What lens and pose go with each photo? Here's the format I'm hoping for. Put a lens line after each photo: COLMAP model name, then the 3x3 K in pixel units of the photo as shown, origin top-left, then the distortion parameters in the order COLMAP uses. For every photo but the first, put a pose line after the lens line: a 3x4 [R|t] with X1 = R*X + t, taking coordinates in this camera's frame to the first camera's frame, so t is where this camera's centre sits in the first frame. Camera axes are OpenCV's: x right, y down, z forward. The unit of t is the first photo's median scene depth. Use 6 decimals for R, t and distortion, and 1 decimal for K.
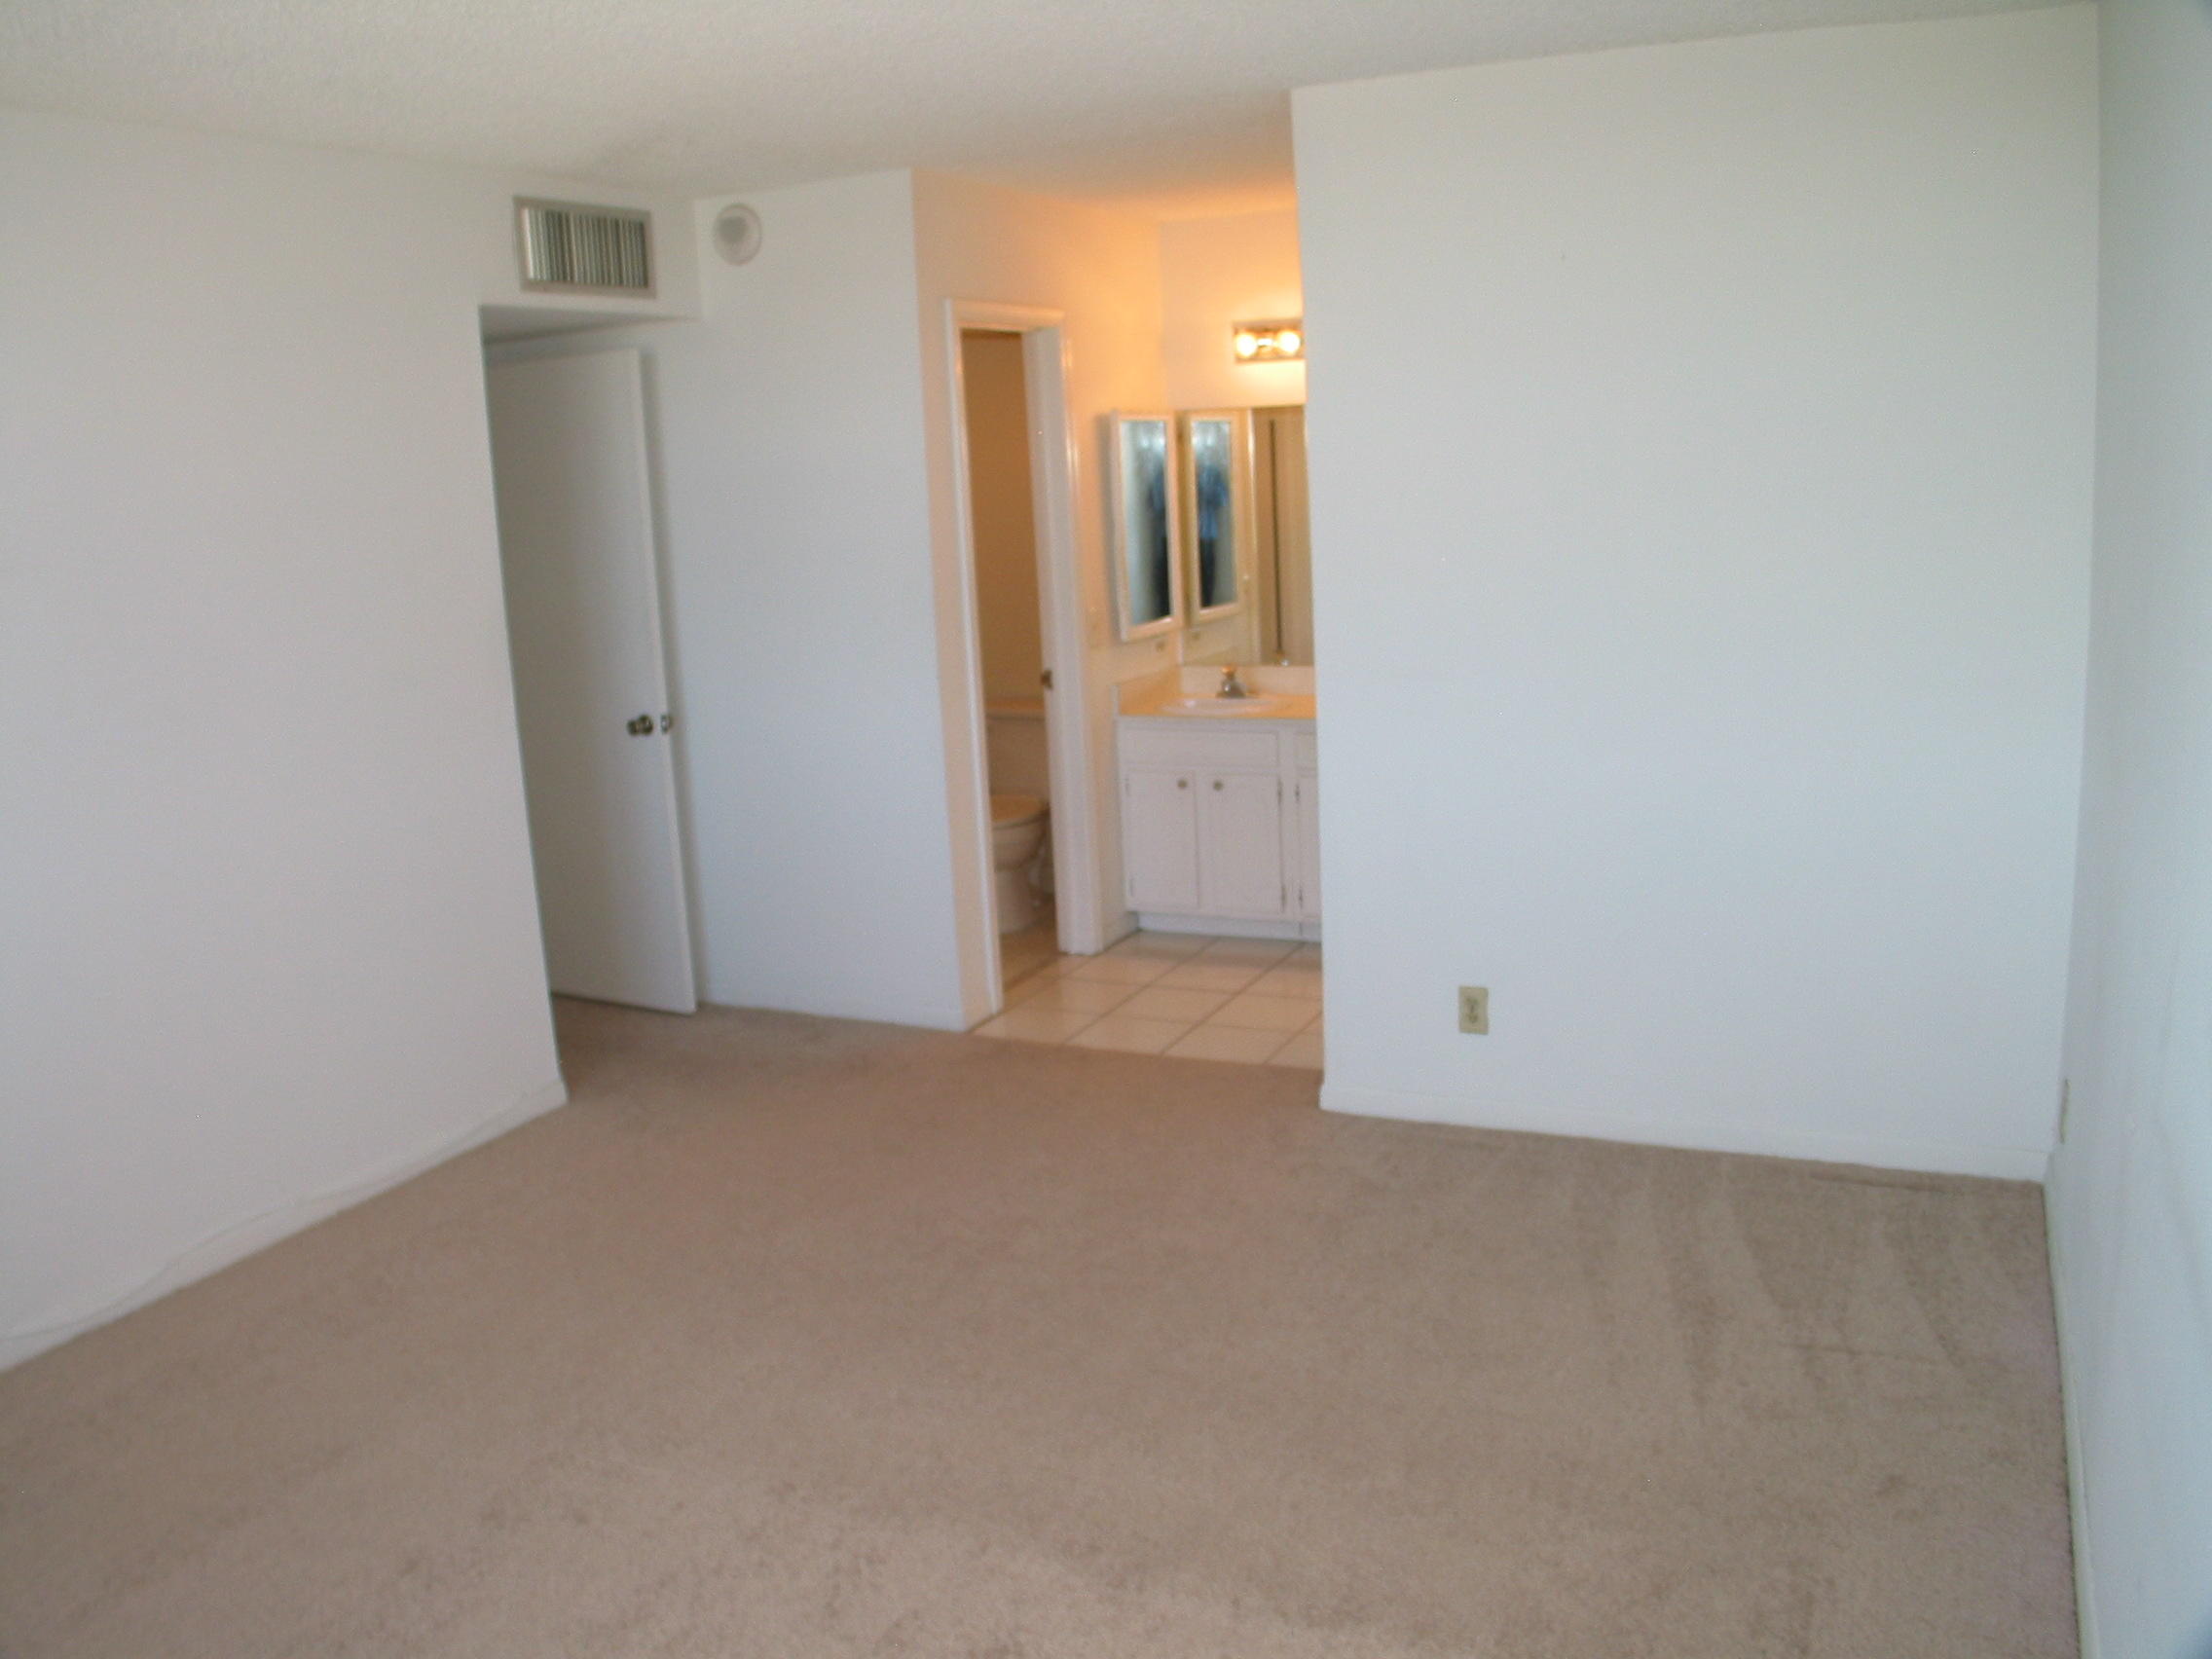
lens RADIAL K [[1801.8, 0, 1106.0], [0, 1801.8, 829.5], [0, 0, 1]] dist [-0.197492, 0.092553]
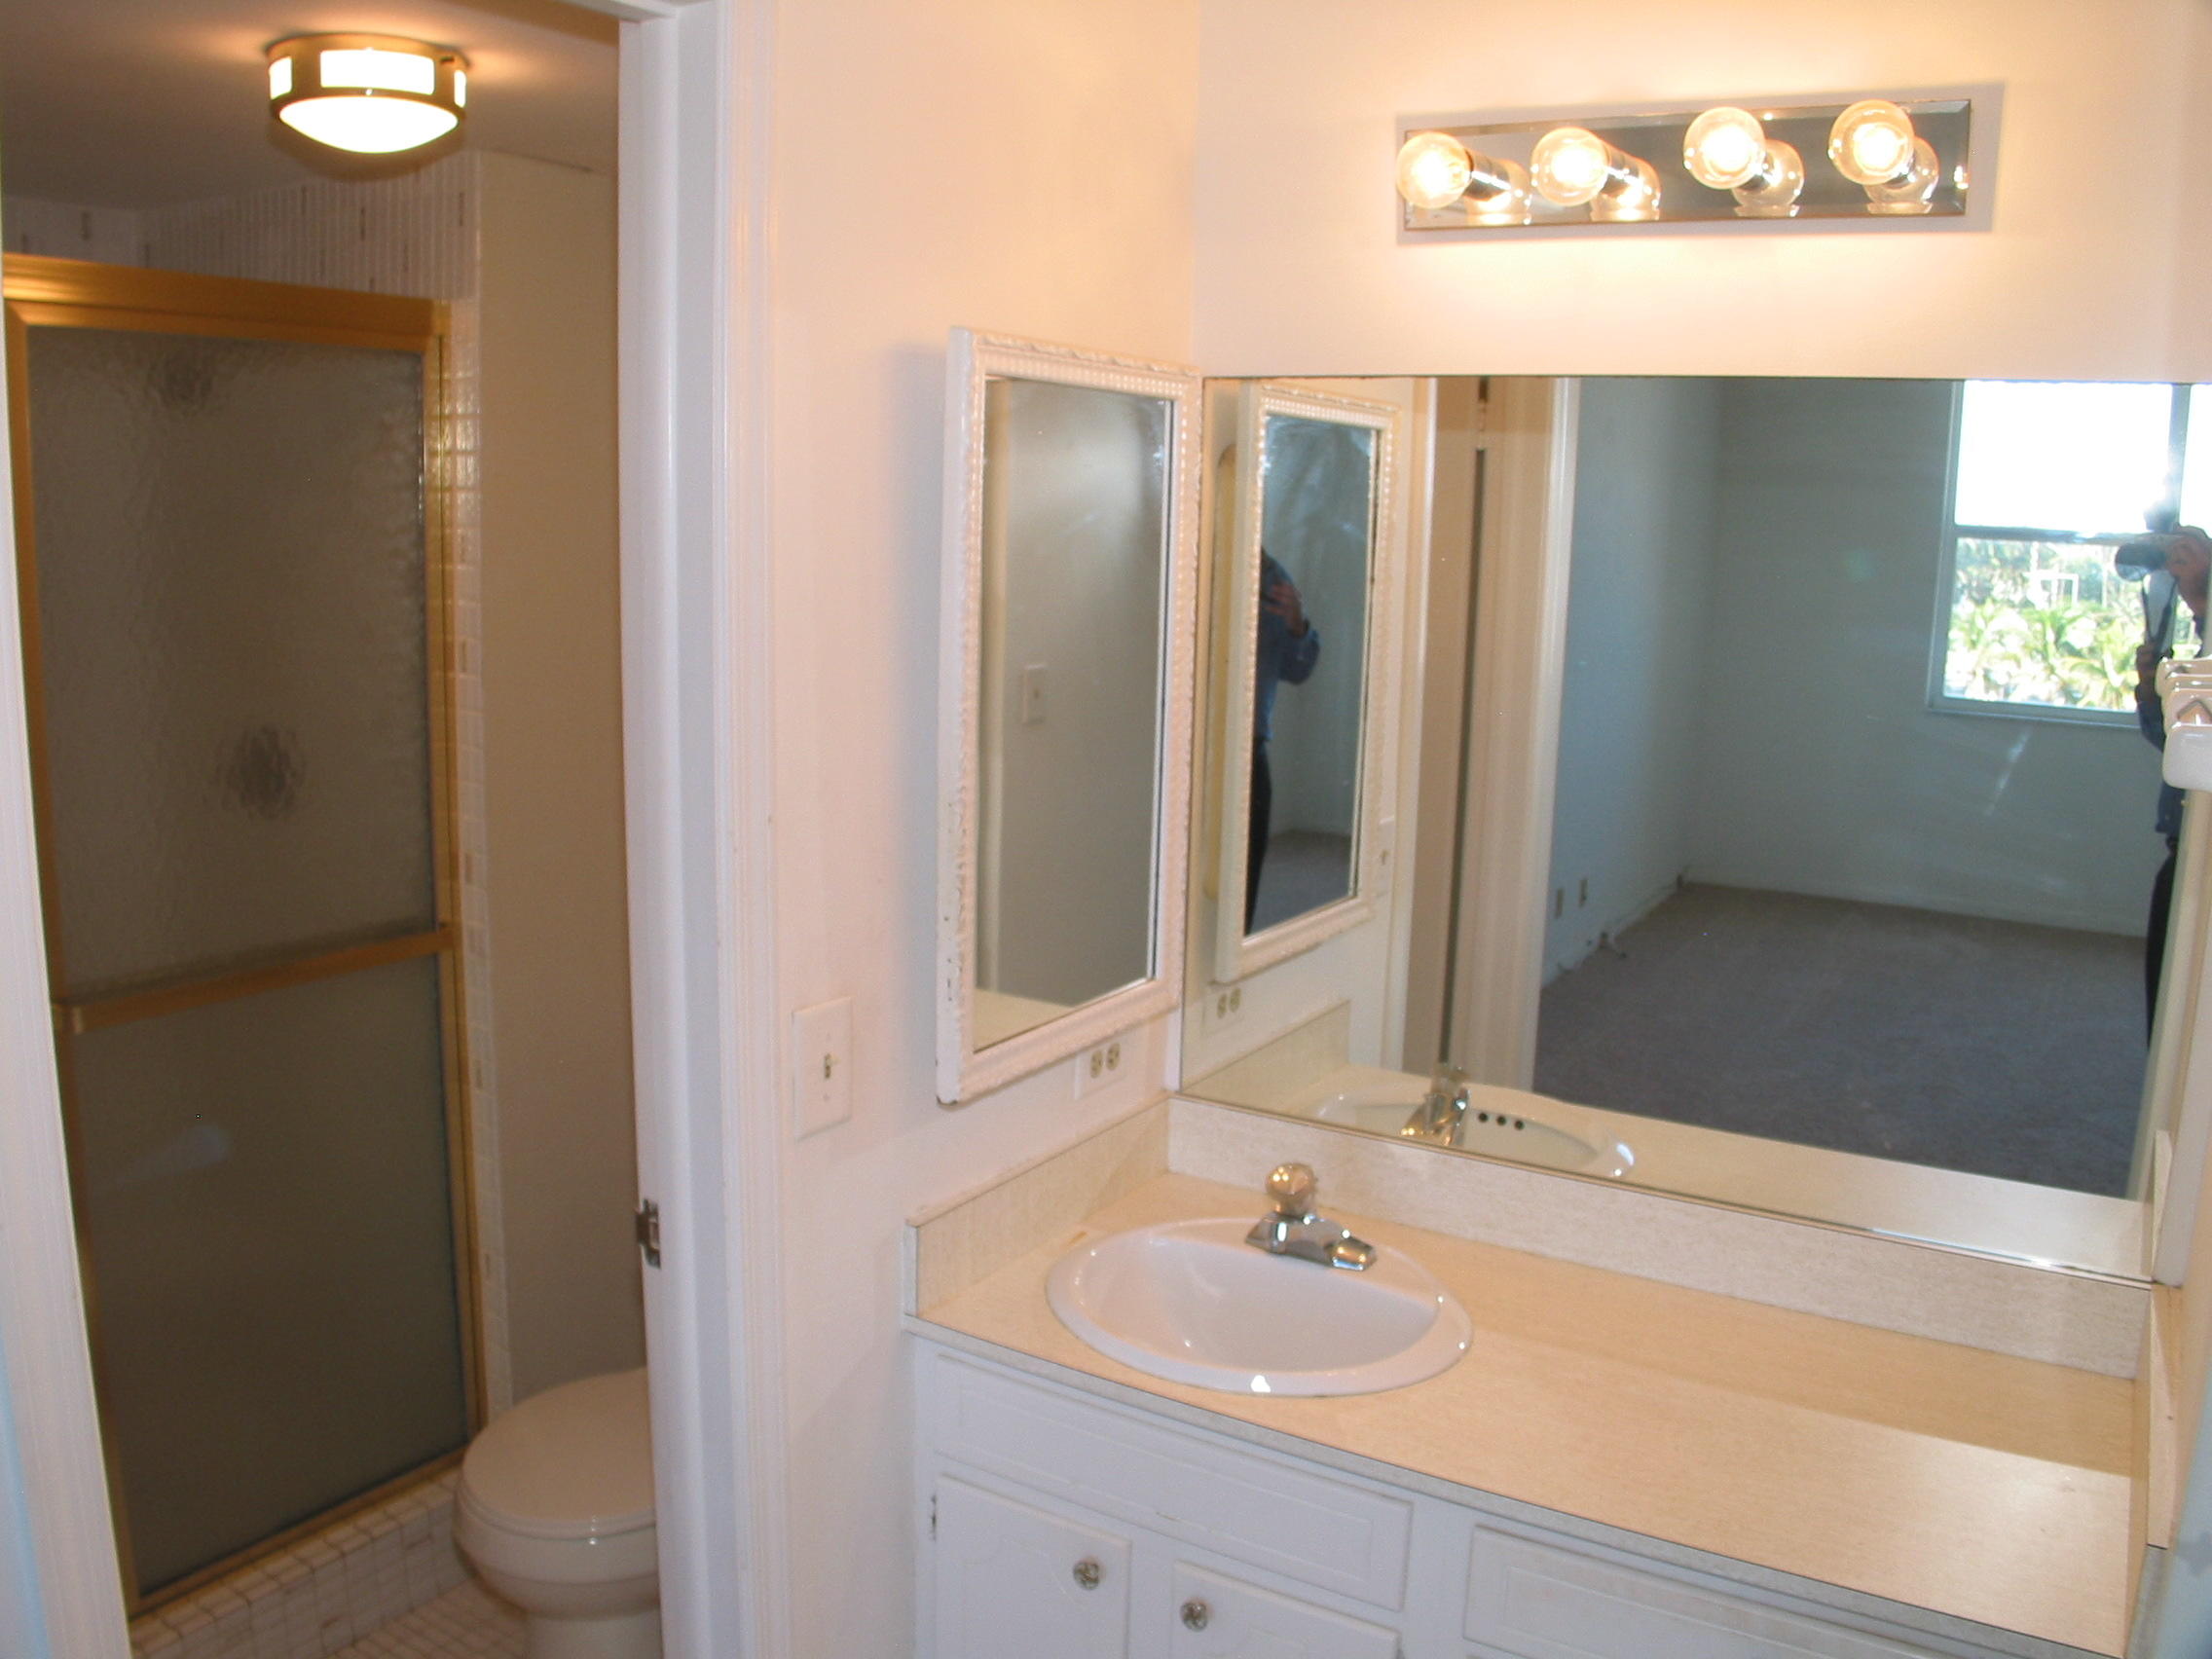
lens RADIAL K [[1801.8, 0, 1106.0], [0, 1801.8, 829.5], [0, 0, 1]] dist [-0.197492, 0.092553]
pose [[0.991802, 0.092891, -0.087748, 0.061551], [-0.094487, 0.995425, -0.014211, -0.152259], [0.086027, 0.022385, 0.996041, 0.715444]]
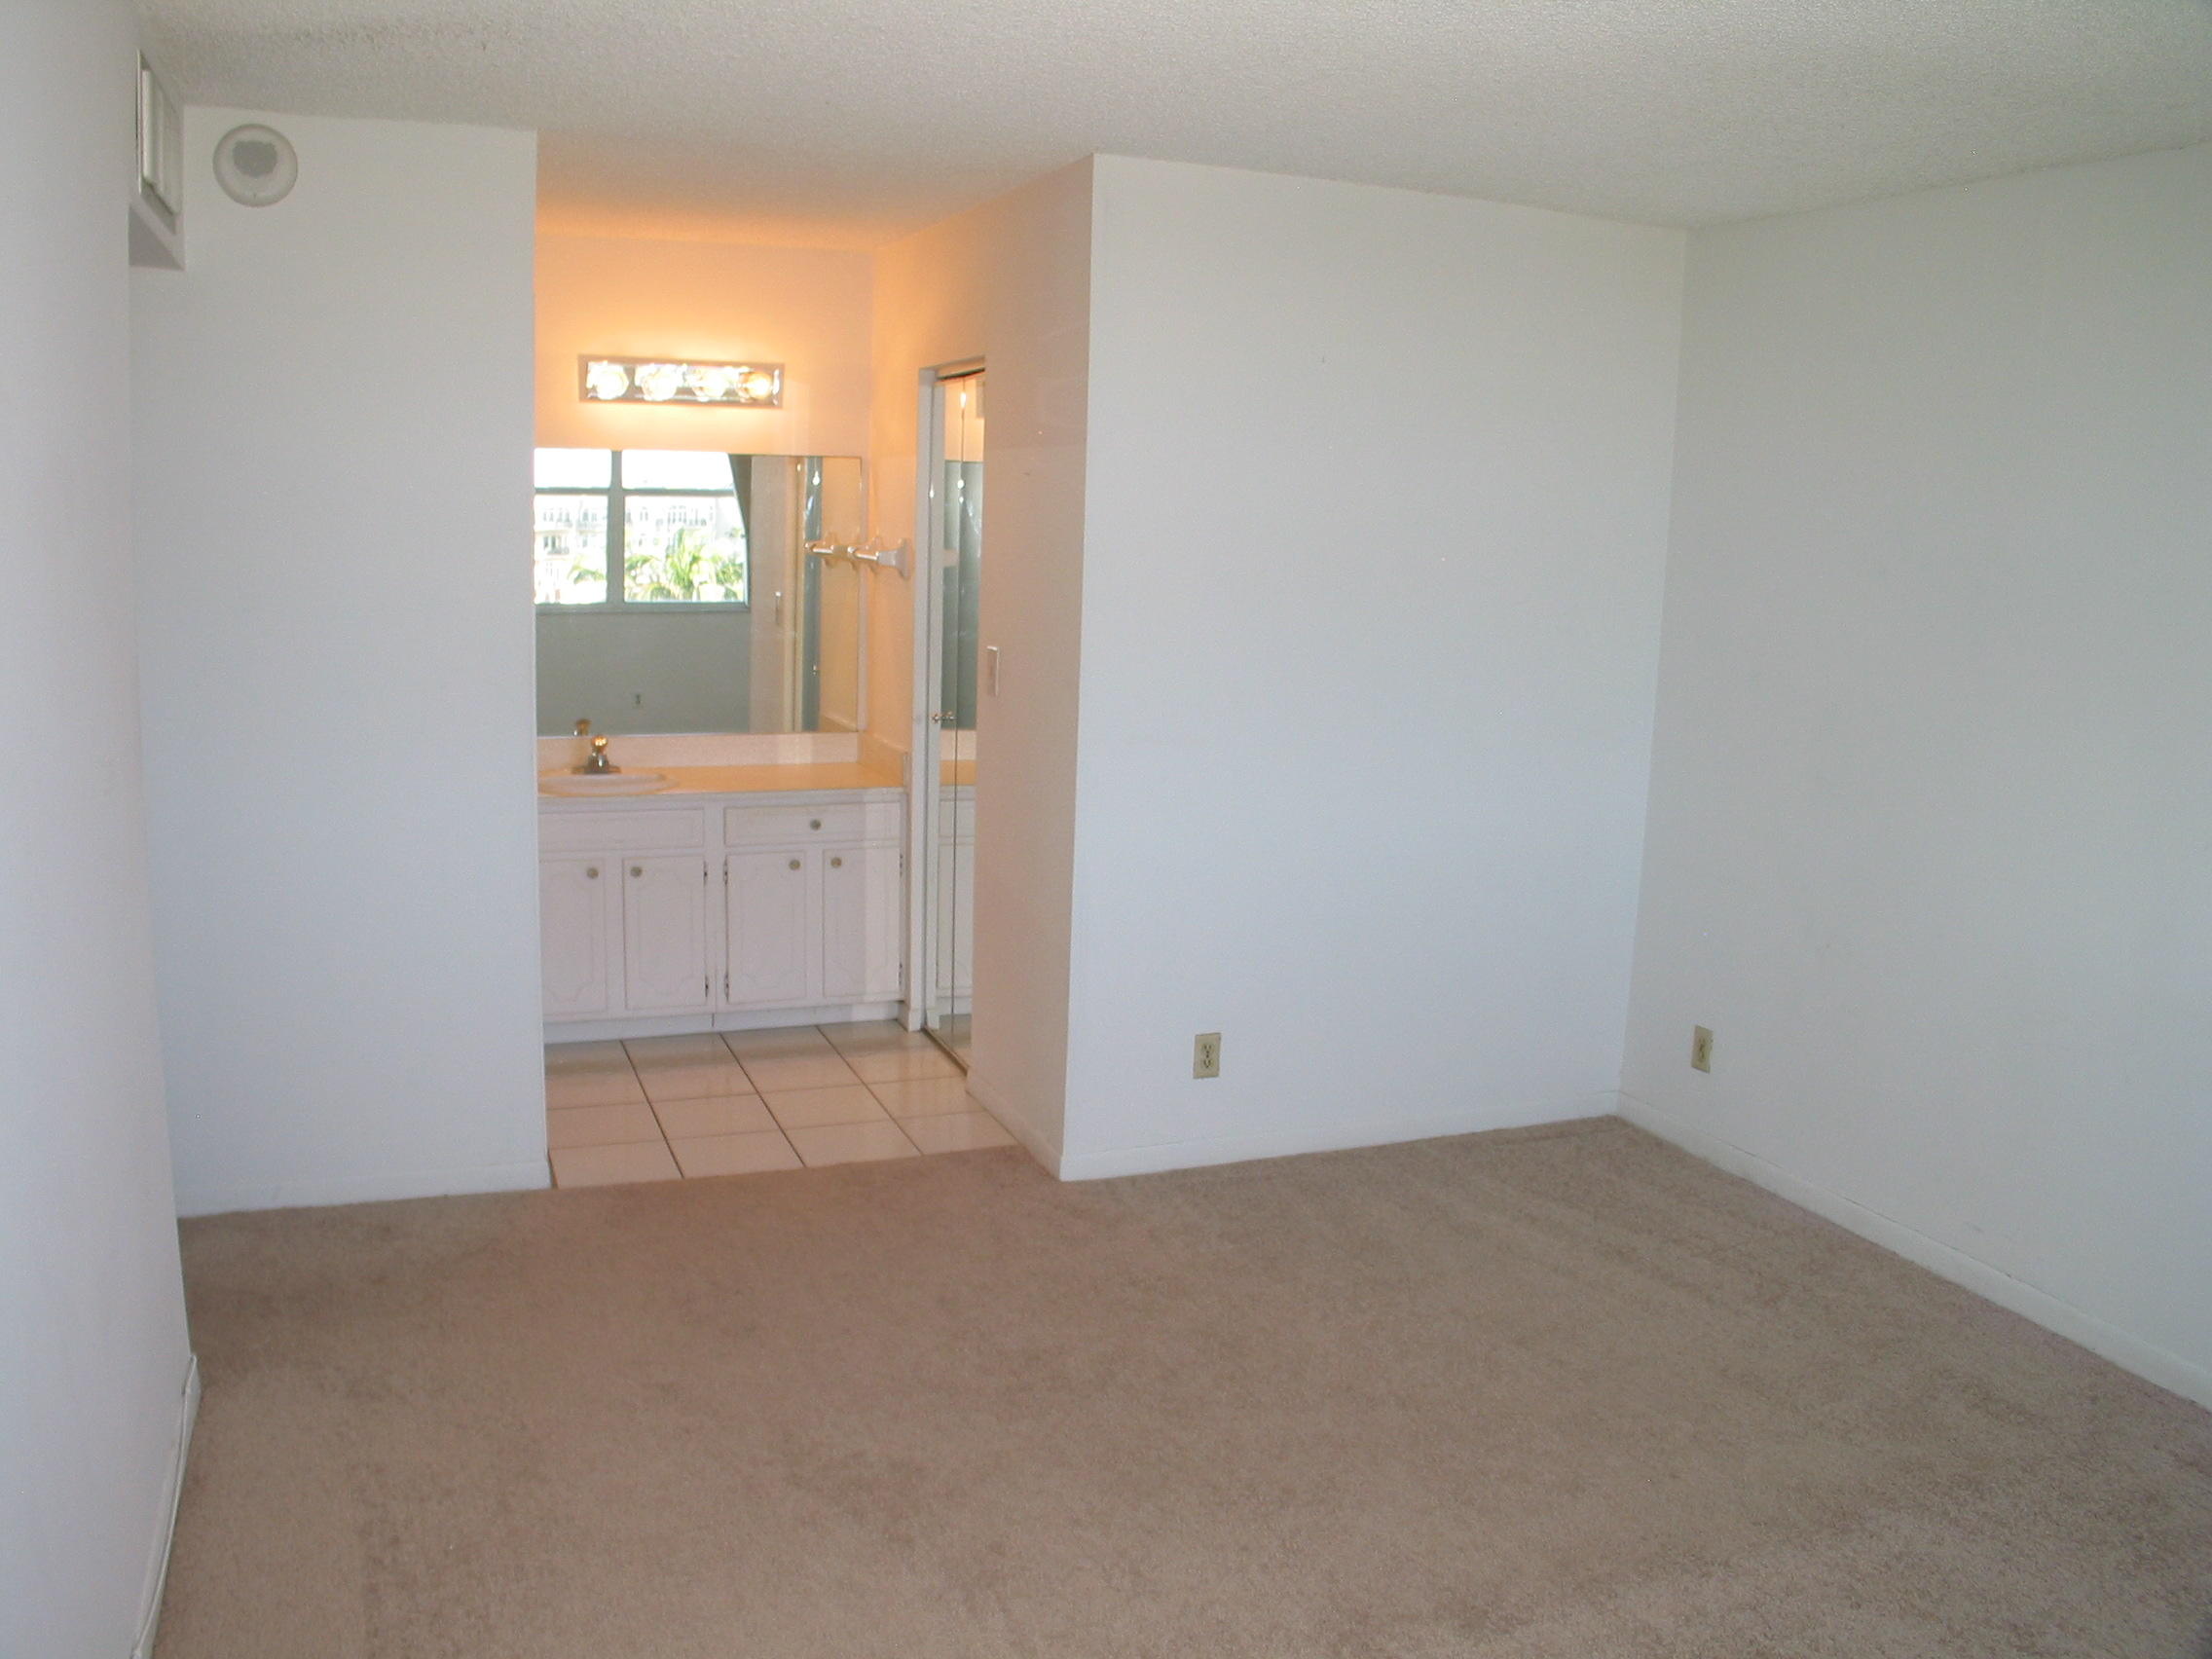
lens RADIAL K [[1801.8, 0, 1106.0], [0, 1801.8, 829.5], [0, 0, 1]] dist [-0.197492, 0.092553]
pose [[0.660957, -0.059112, 0.748092, -0.449713], [0.083032, 0.996532, 0.005382, -0.030957], [-0.745816, 0.058558, 0.663574, 0.241854]]
